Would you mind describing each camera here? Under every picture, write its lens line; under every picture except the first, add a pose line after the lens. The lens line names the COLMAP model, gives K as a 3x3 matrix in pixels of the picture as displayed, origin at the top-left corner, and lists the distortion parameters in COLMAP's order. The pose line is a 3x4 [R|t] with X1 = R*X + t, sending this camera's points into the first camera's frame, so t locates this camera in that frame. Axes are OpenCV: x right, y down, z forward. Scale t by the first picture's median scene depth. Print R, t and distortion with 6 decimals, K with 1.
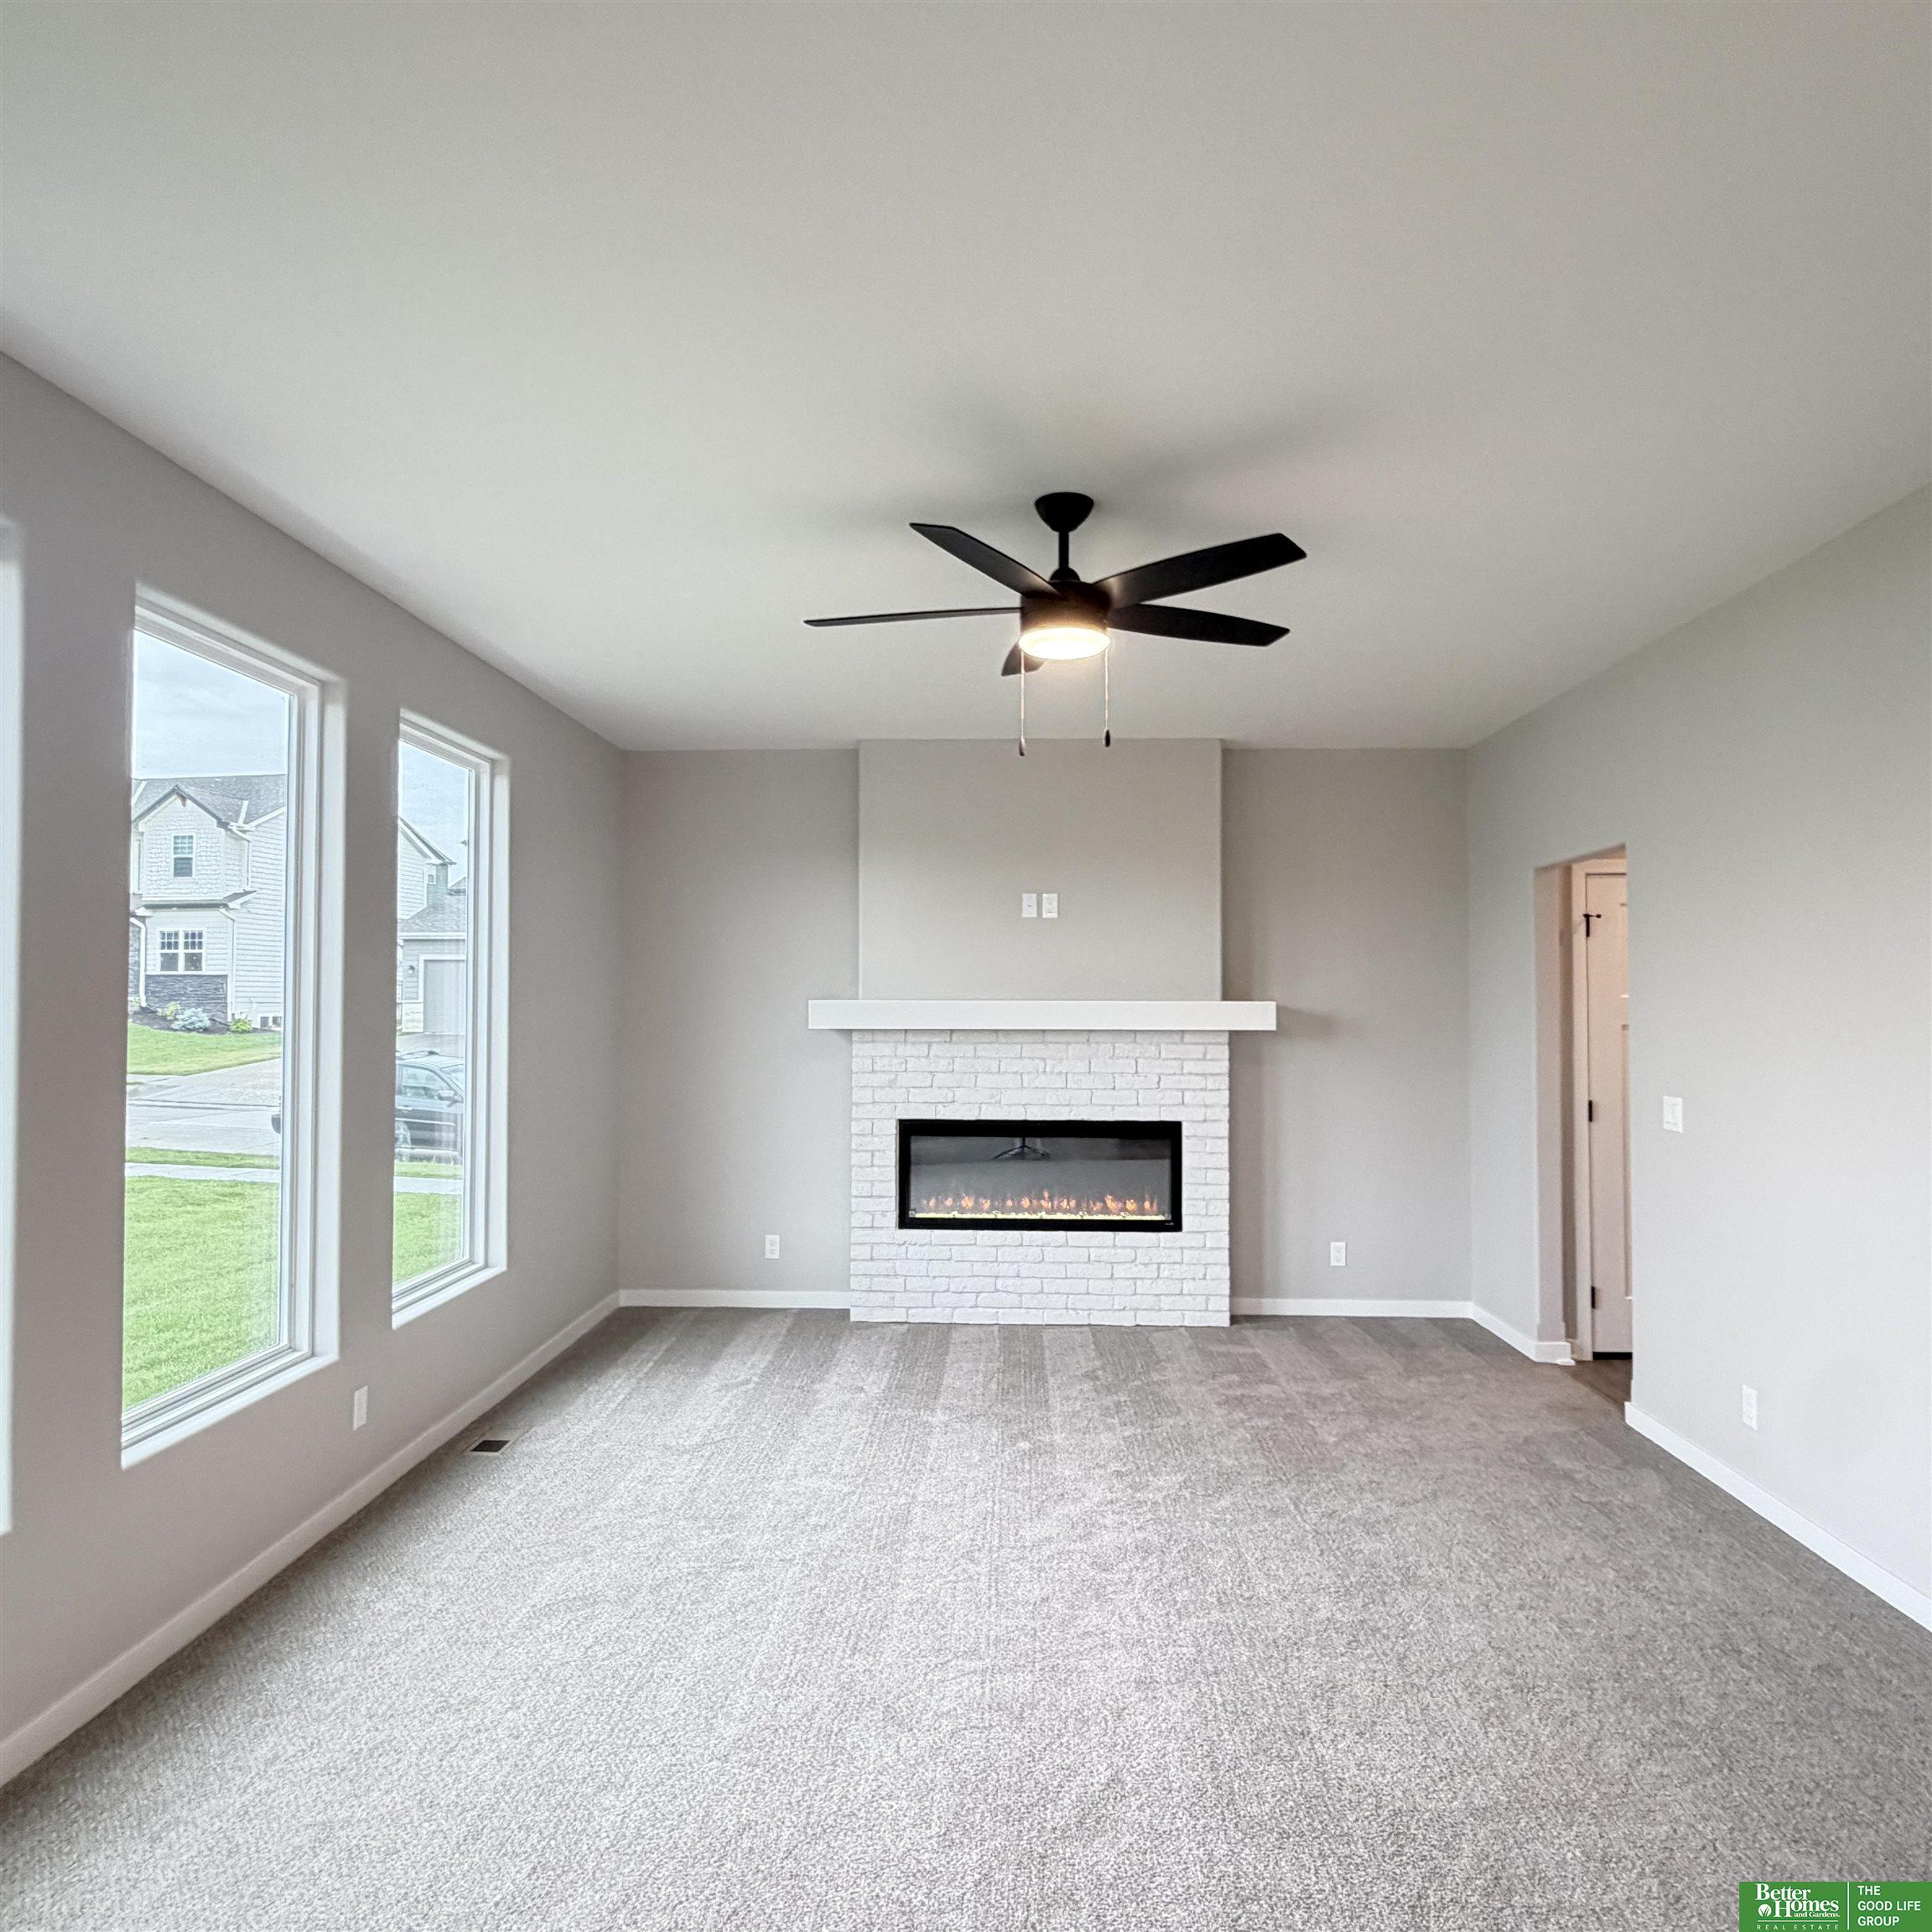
lens RADIAL K [[1299.7, 0, 967.9], [0, 1299.7, 968.0], [0, 0, 1]] dist [0.002656, -0.000550]
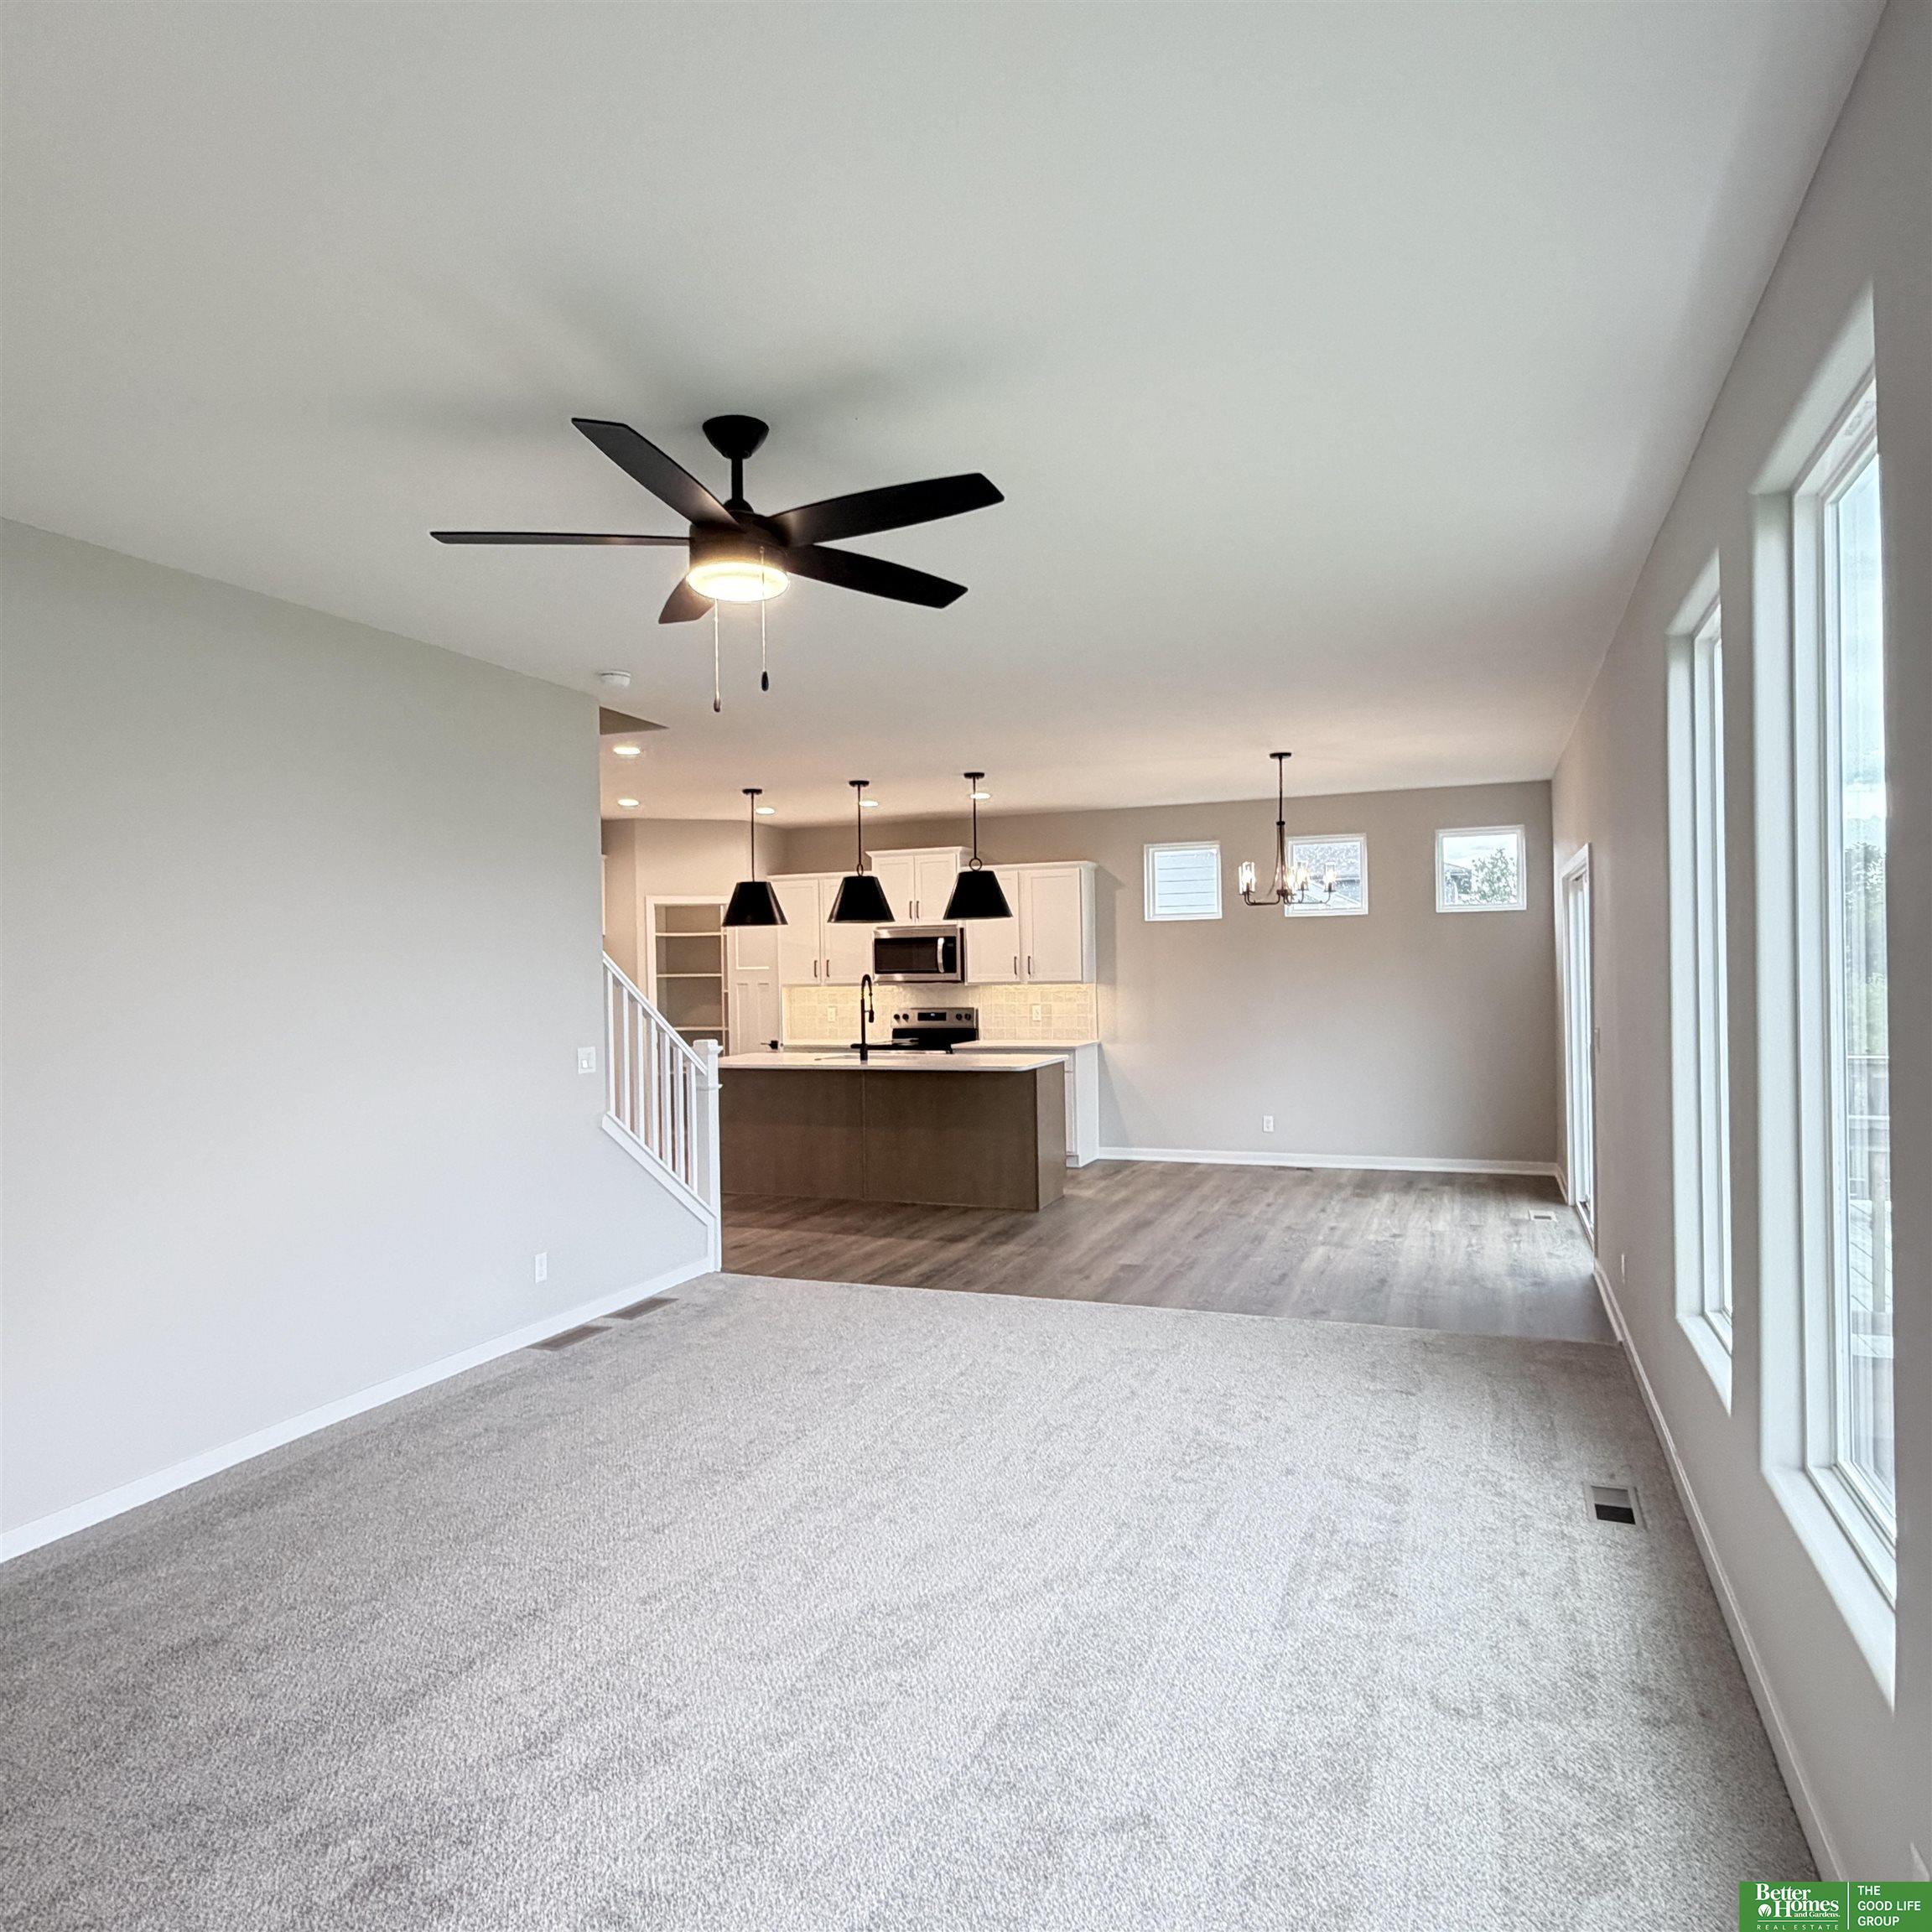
lens RADIAL K [[1299.7, 0, 967.9], [0, 1299.7, 968.0], [0, 0, 1]] dist [0.002656, -0.000550]
pose [[-0.944708, 0.013680, 0.327629, -0.201655], [0.005873, 0.999675, -0.024807, 0.024233], [-0.327861, -0.021511, -0.944481, 0.975298]]
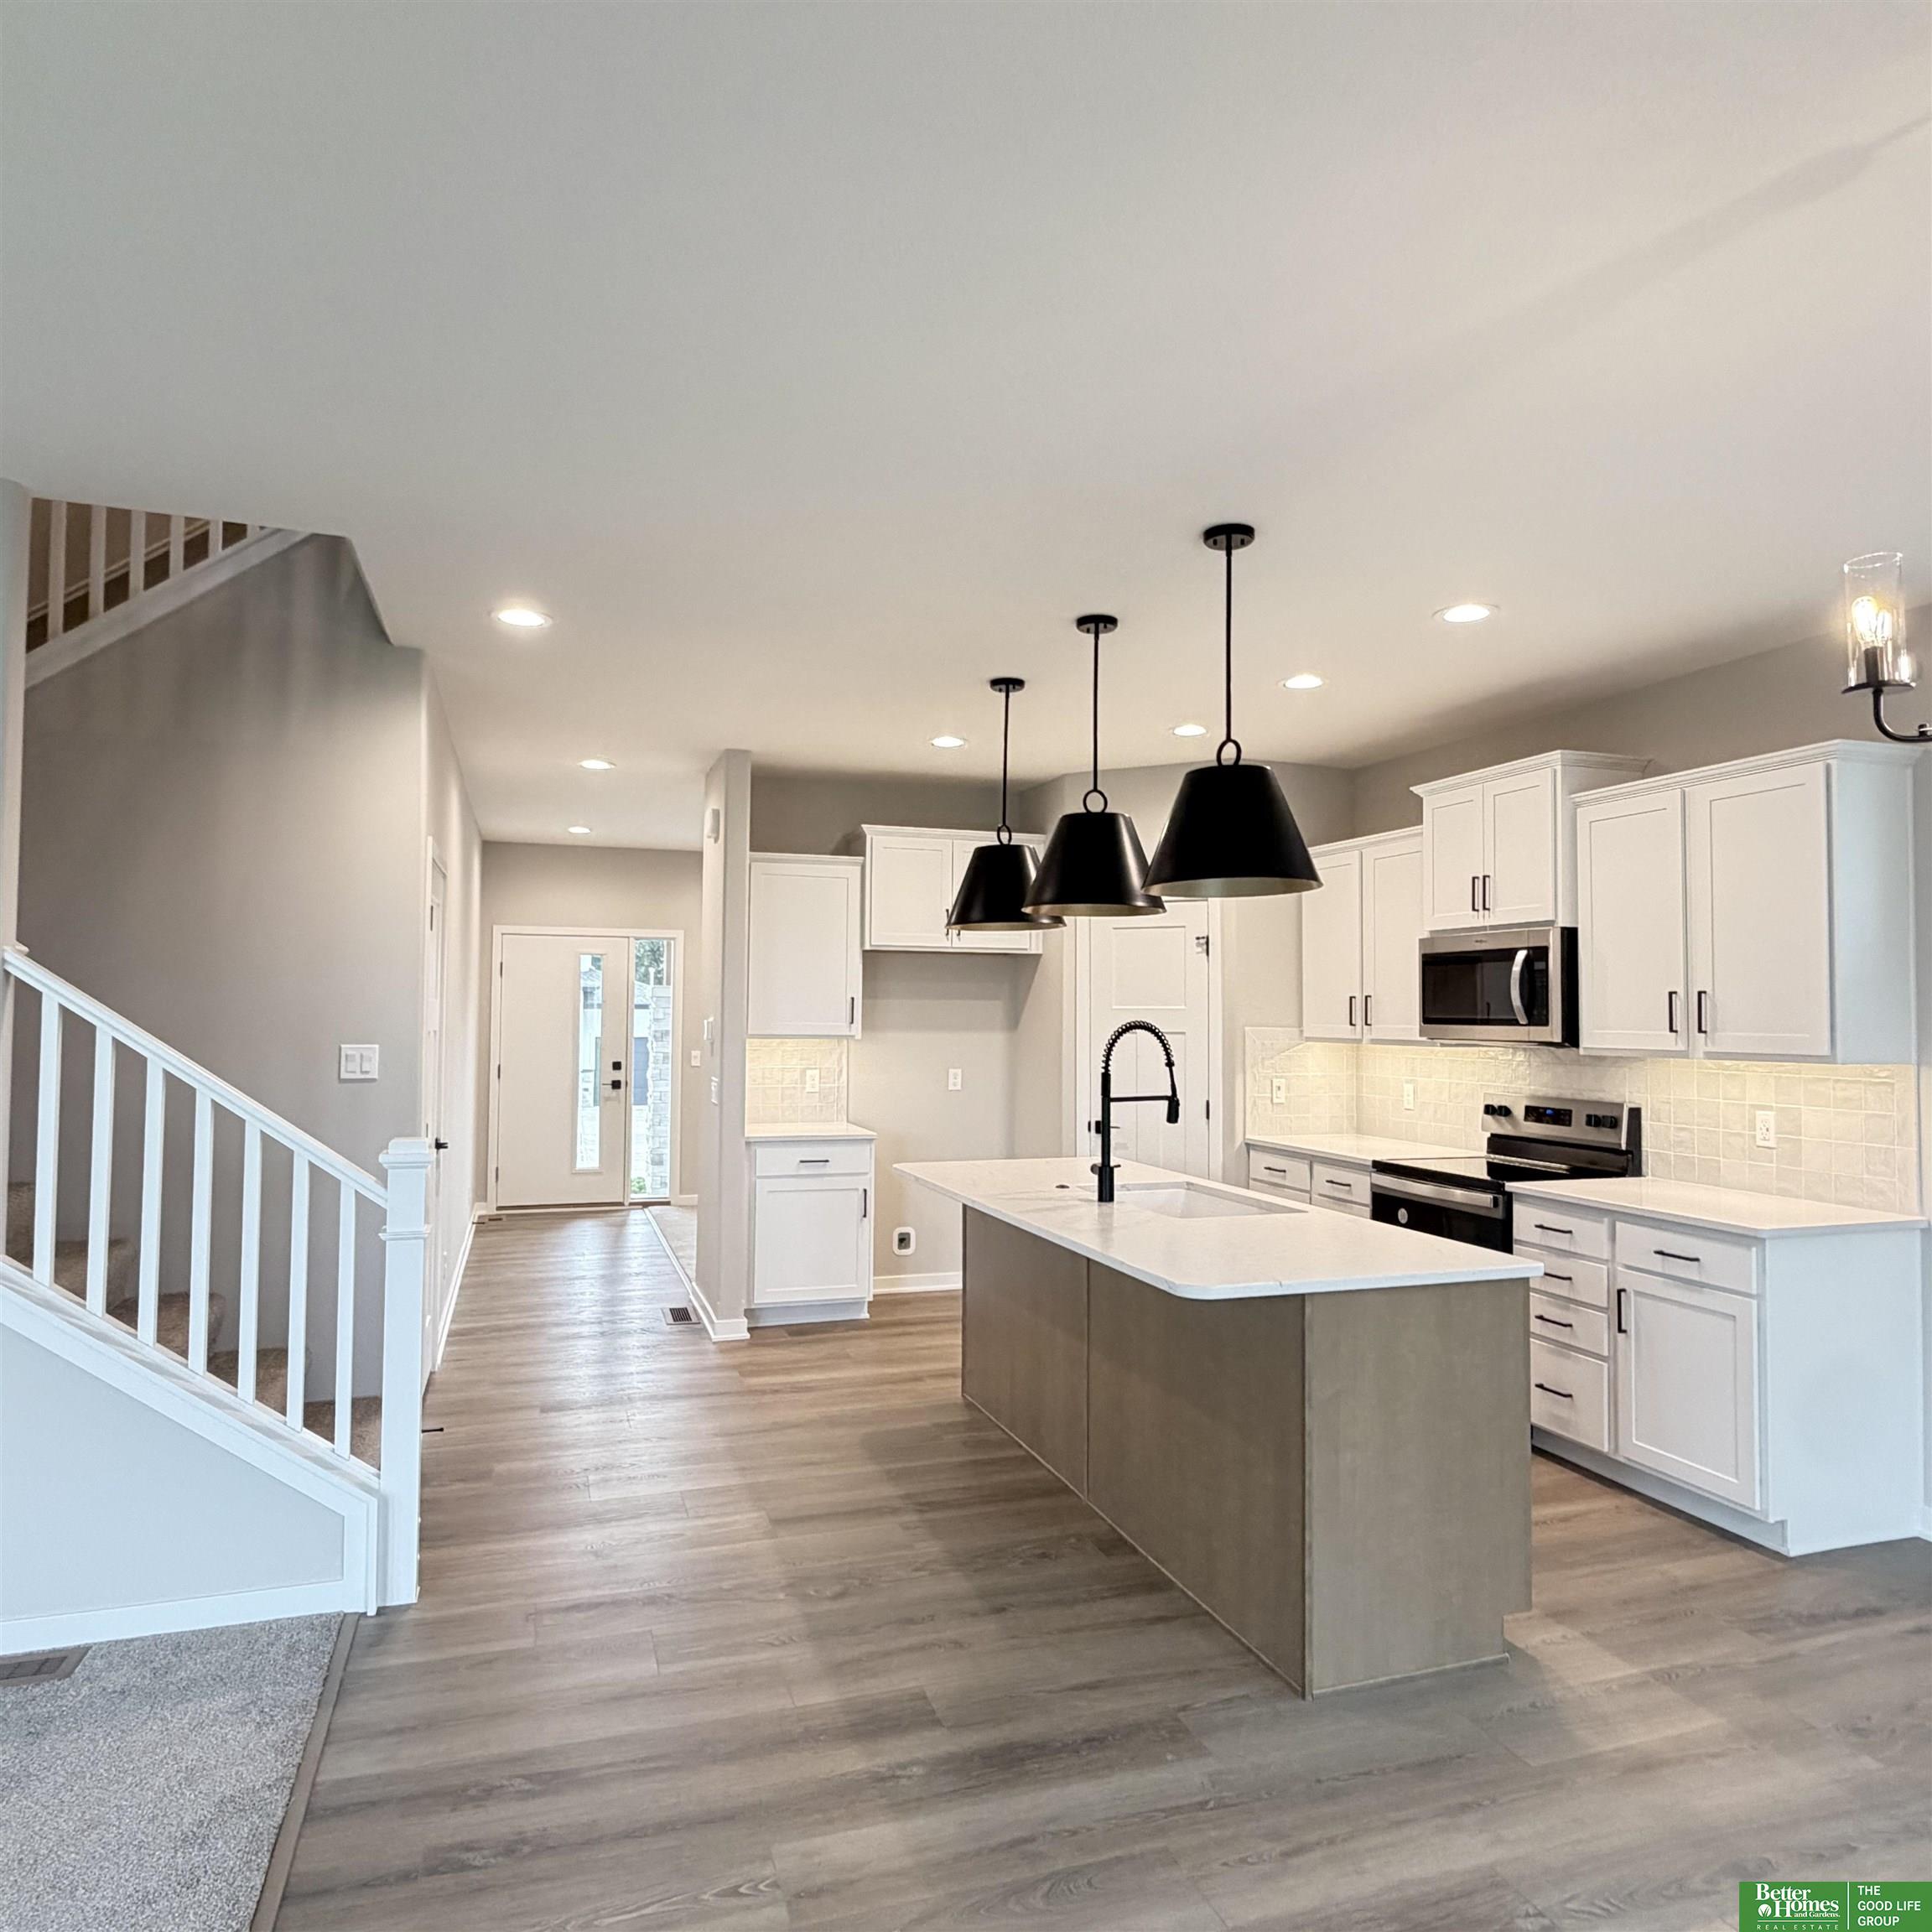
lens RADIAL K [[1299.7, 0, 967.9], [0, 1299.7, 968.0], [0, 0, 1]] dist [0.002656, -0.000550]
pose [[-0.354814, 0.026165, 0.934571, -0.237432], [-0.034223, 0.998575, -0.040950, -0.002587], [-0.934310, -0.046514, -0.353413, -0.026237]]
